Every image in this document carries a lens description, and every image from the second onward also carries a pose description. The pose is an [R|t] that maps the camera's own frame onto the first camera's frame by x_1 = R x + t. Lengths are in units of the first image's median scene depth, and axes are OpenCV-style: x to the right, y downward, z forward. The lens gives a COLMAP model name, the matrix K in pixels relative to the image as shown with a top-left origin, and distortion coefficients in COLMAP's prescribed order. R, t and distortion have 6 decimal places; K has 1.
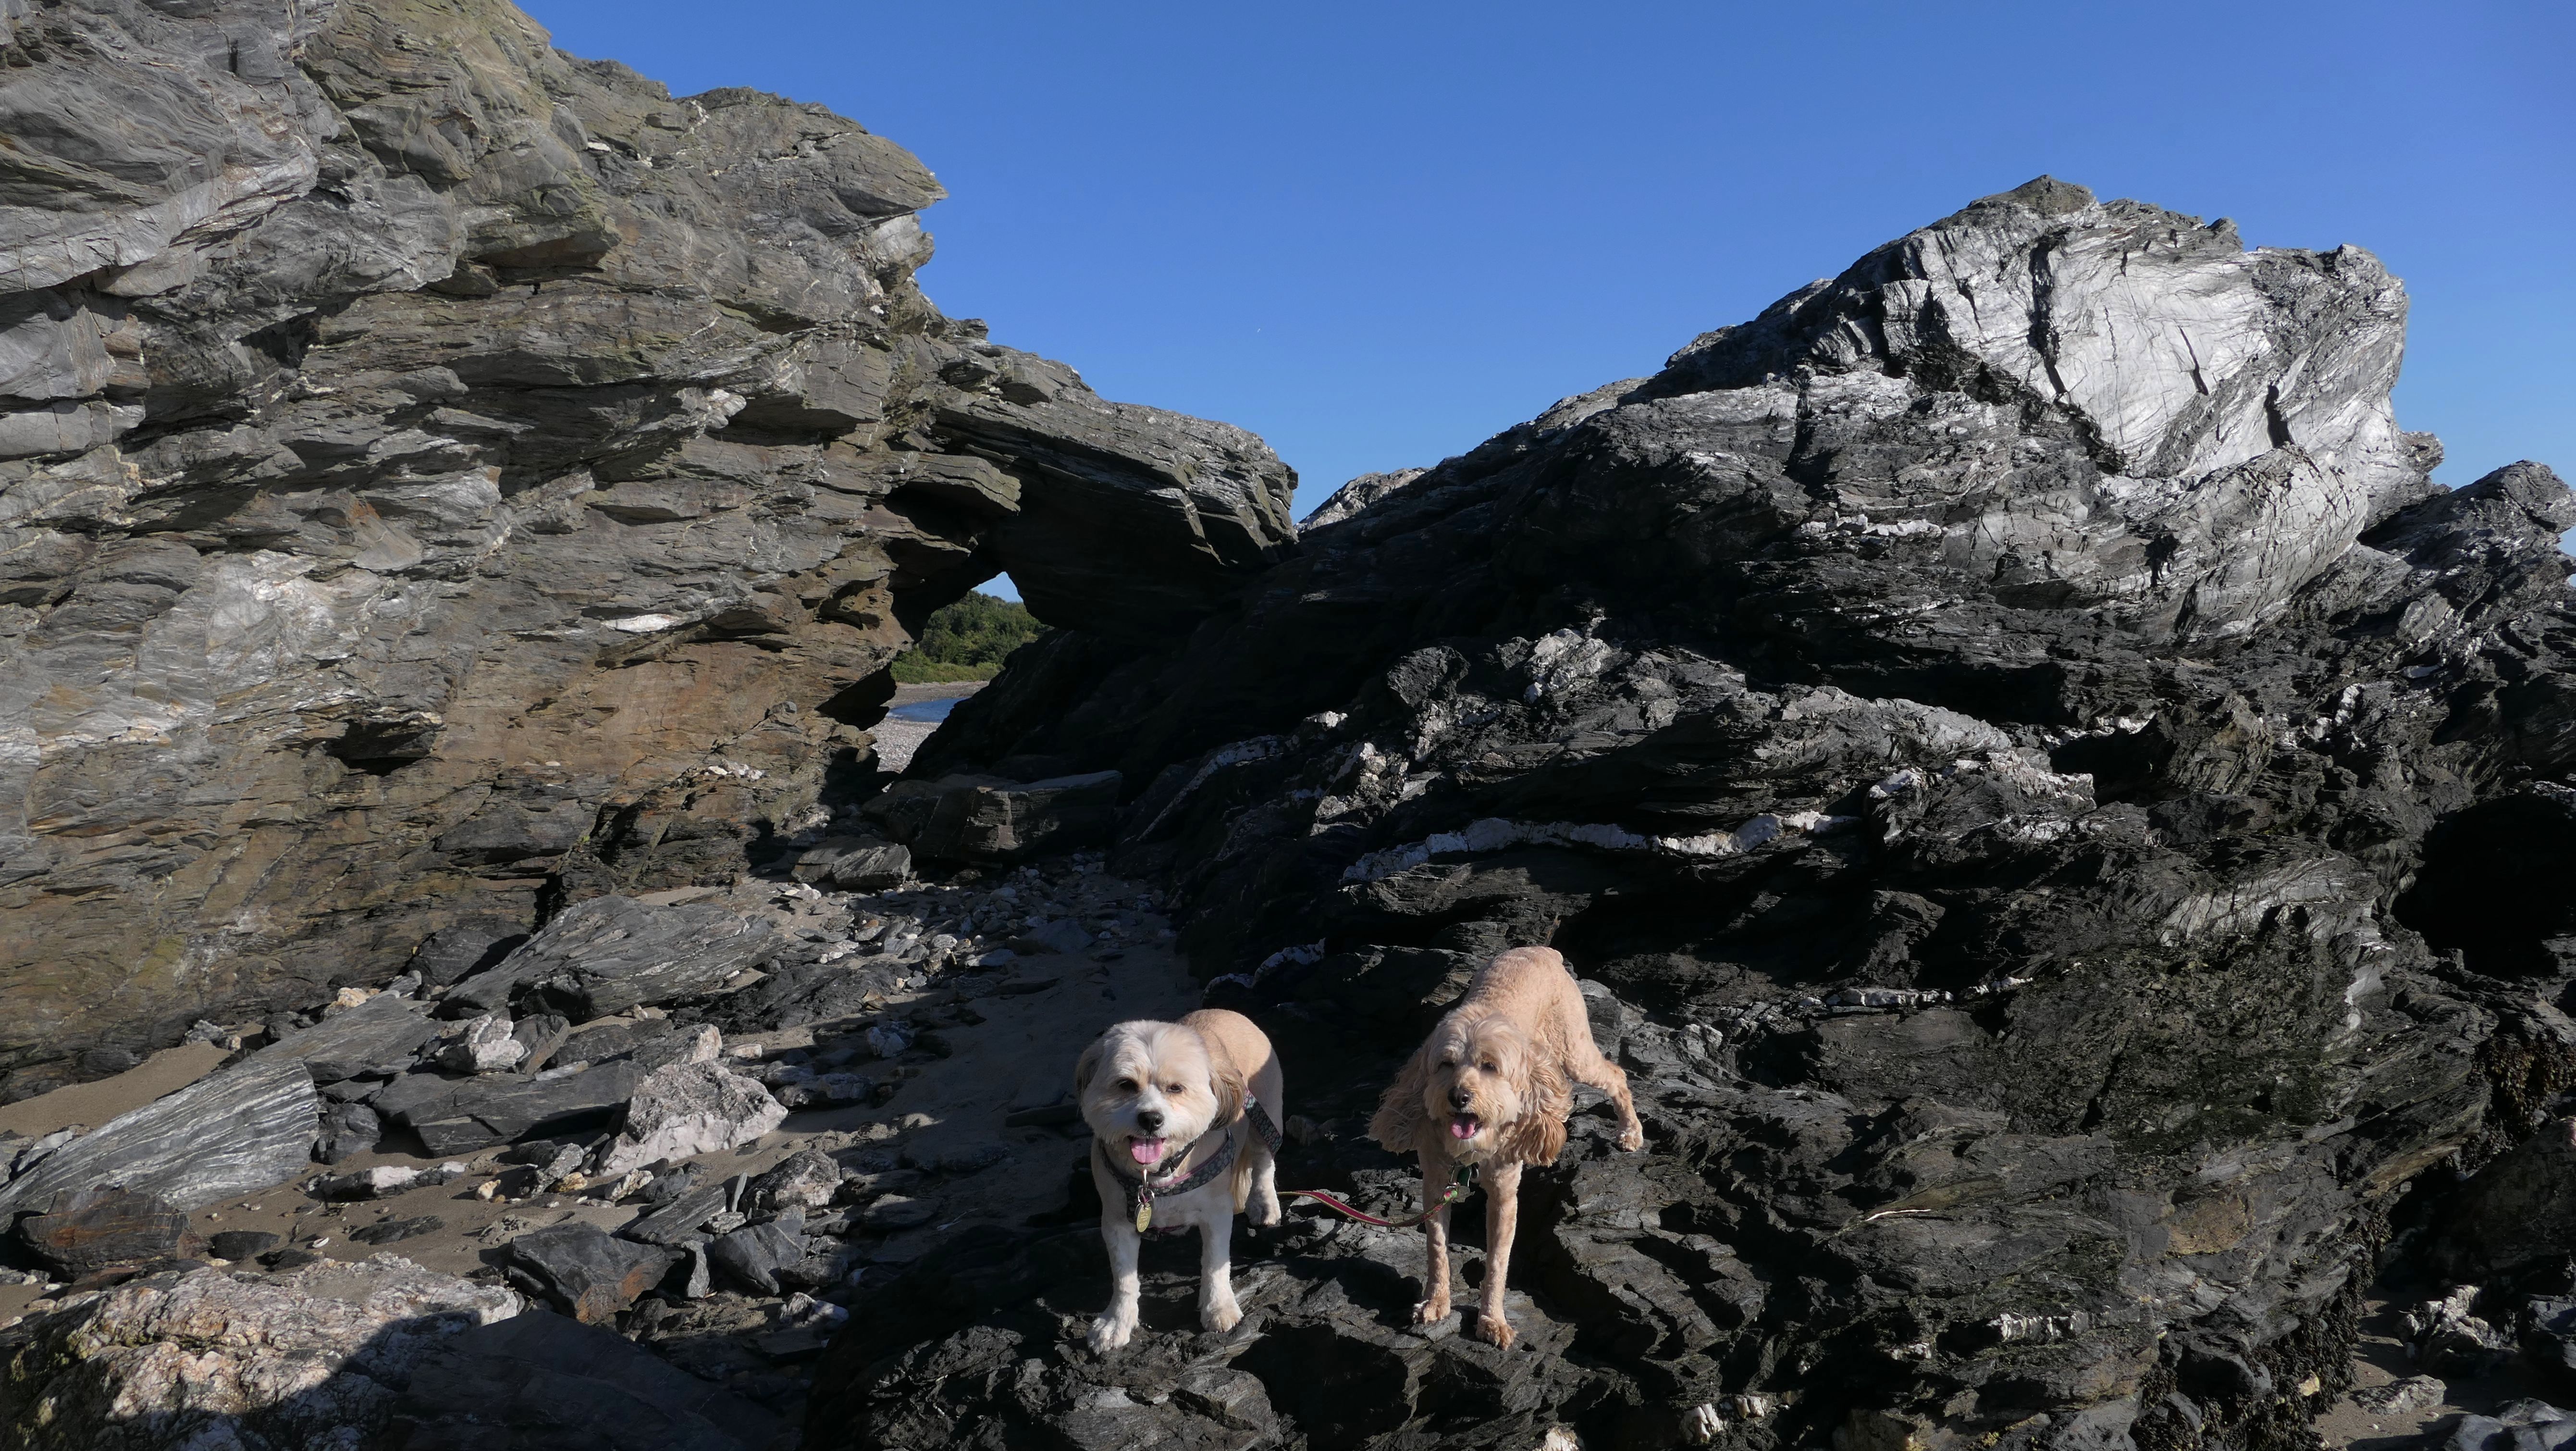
lens RADIAL K [[1954.4, 0, 1232.8], [0, 1954.4, 735.1], [0, 0, 1]] dist [-0.001690, 0.014590]
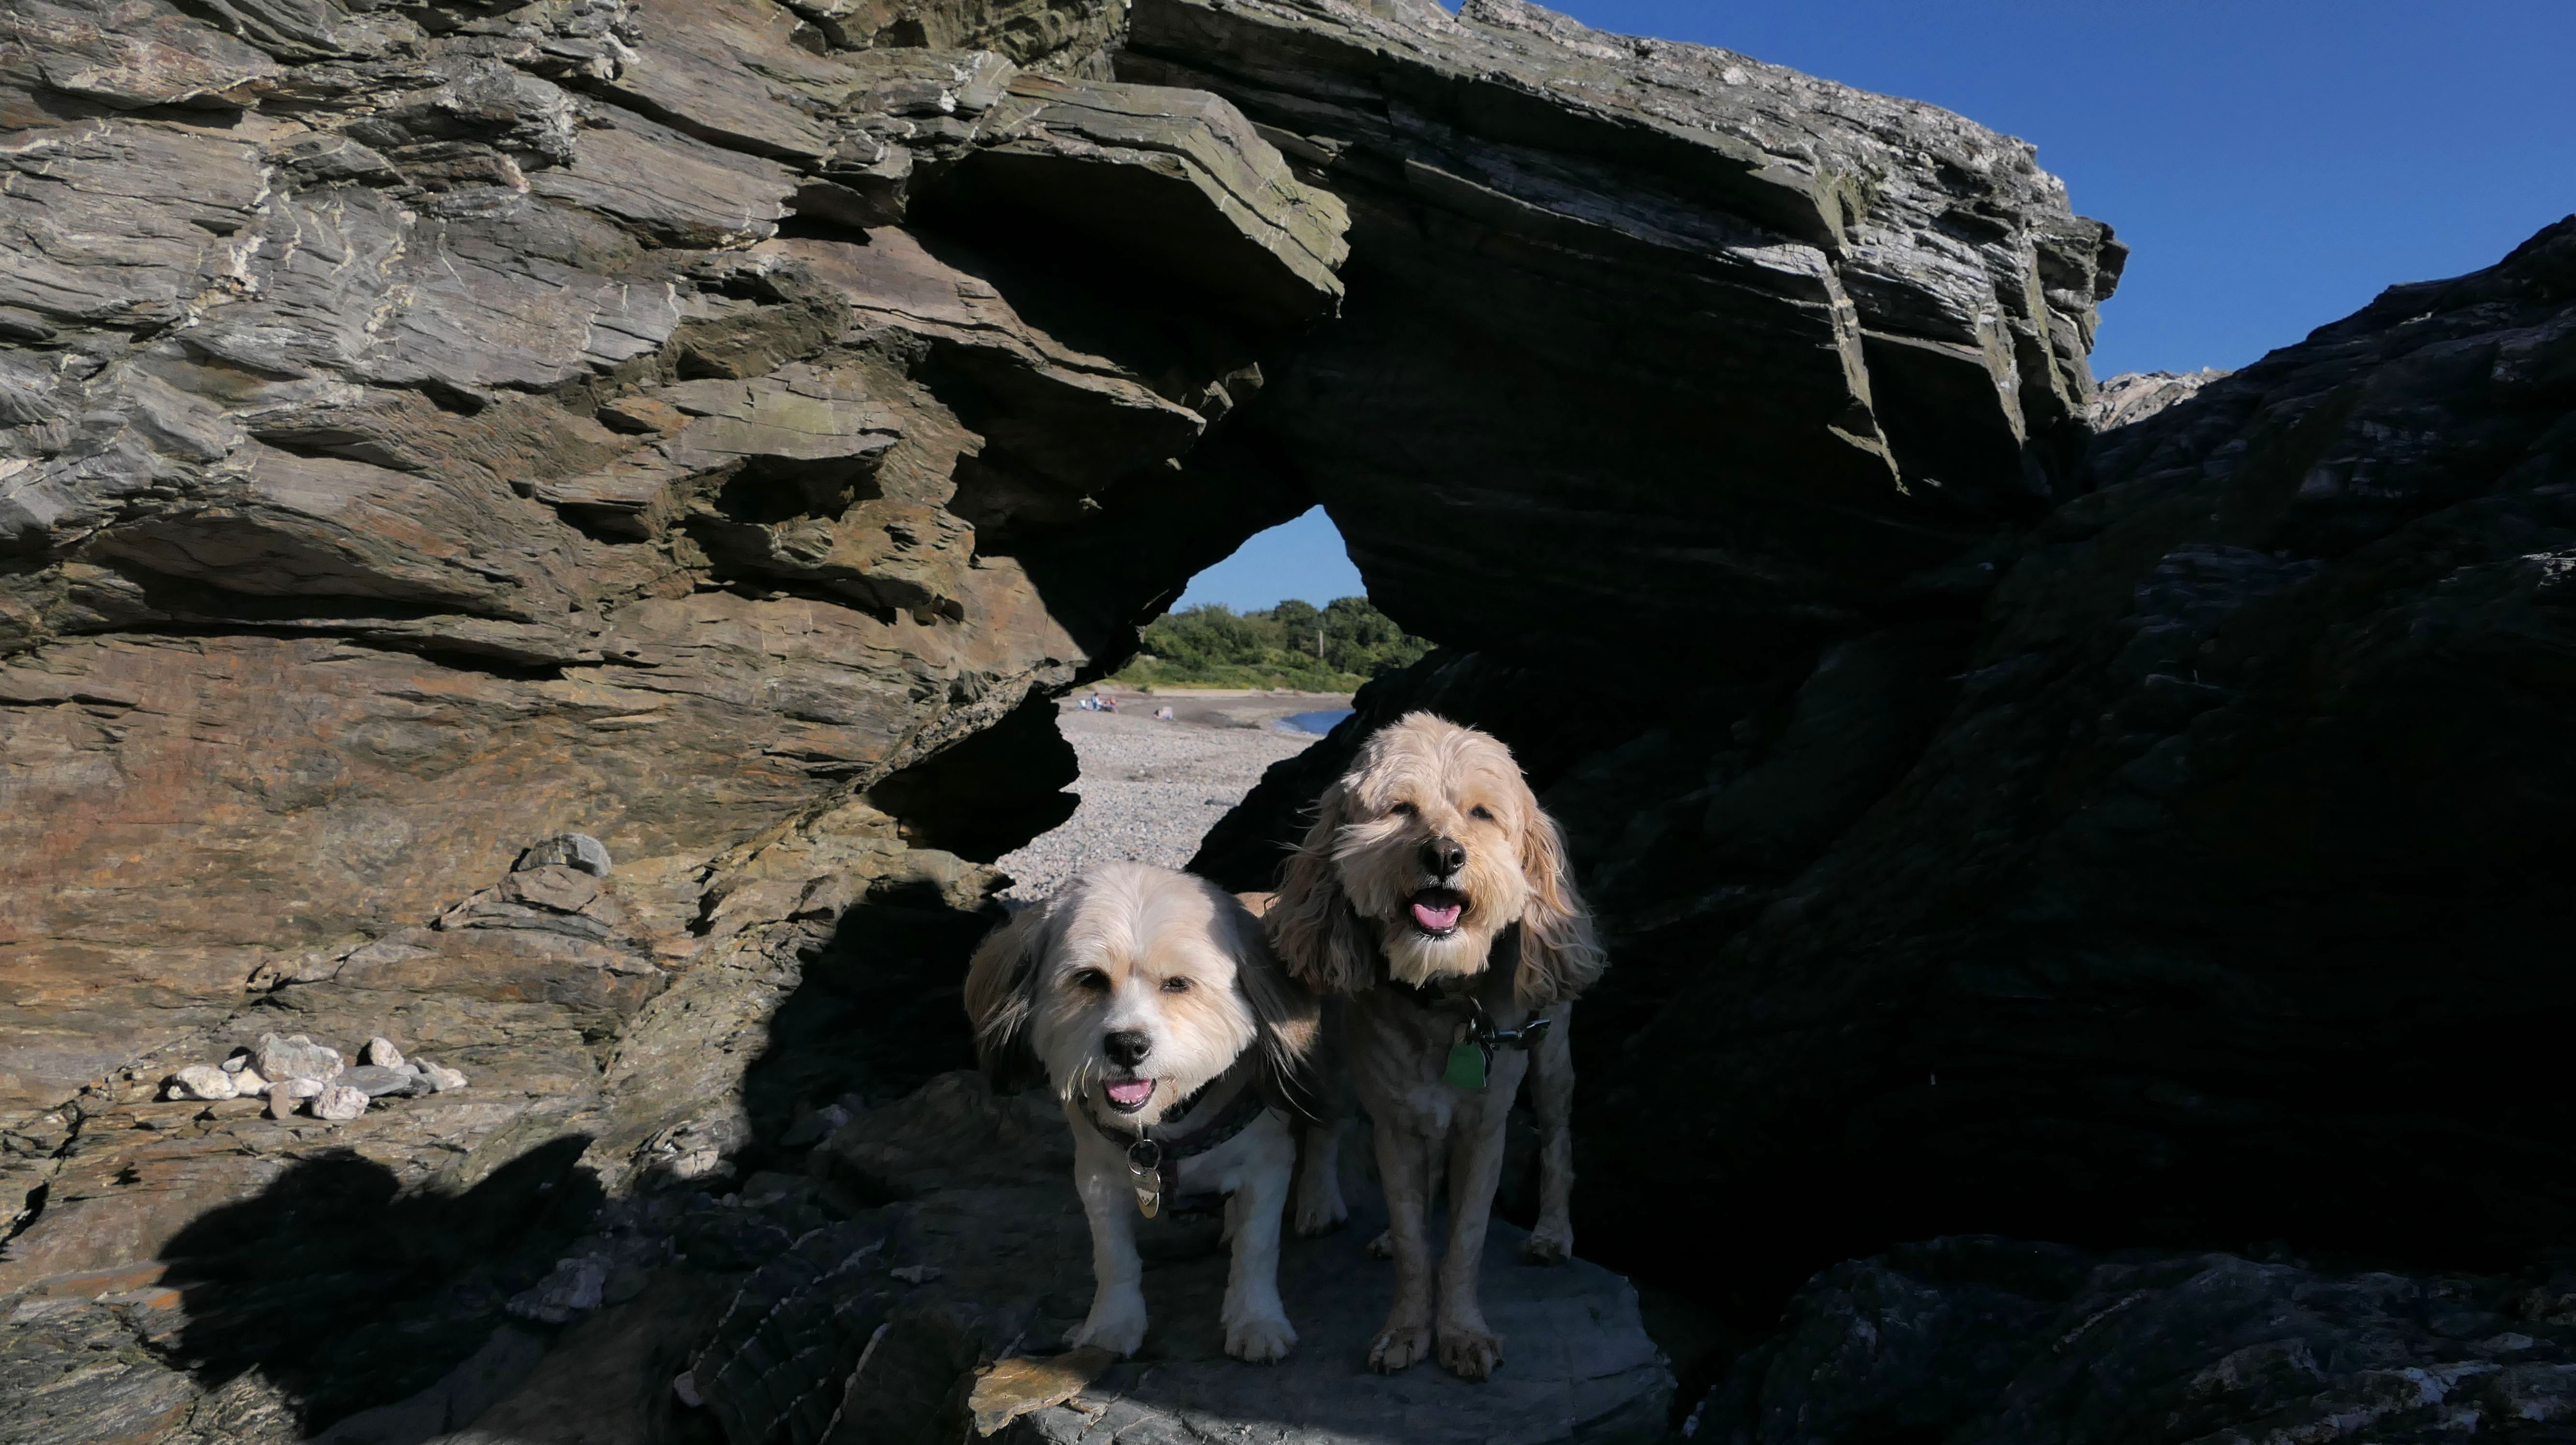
lens RADIAL K [[1953.9, 0, 1232.8], [0, 1953.9, 732.1], [0, 0, 1]] dist [-0.001690, 0.014590]
pose [[0.977964, 0.056030, -0.201115, -0.055614], [-0.057948, 0.998313, -0.003656, -0.036819], [0.200571, 0.015230, 0.979561, 0.668320]]
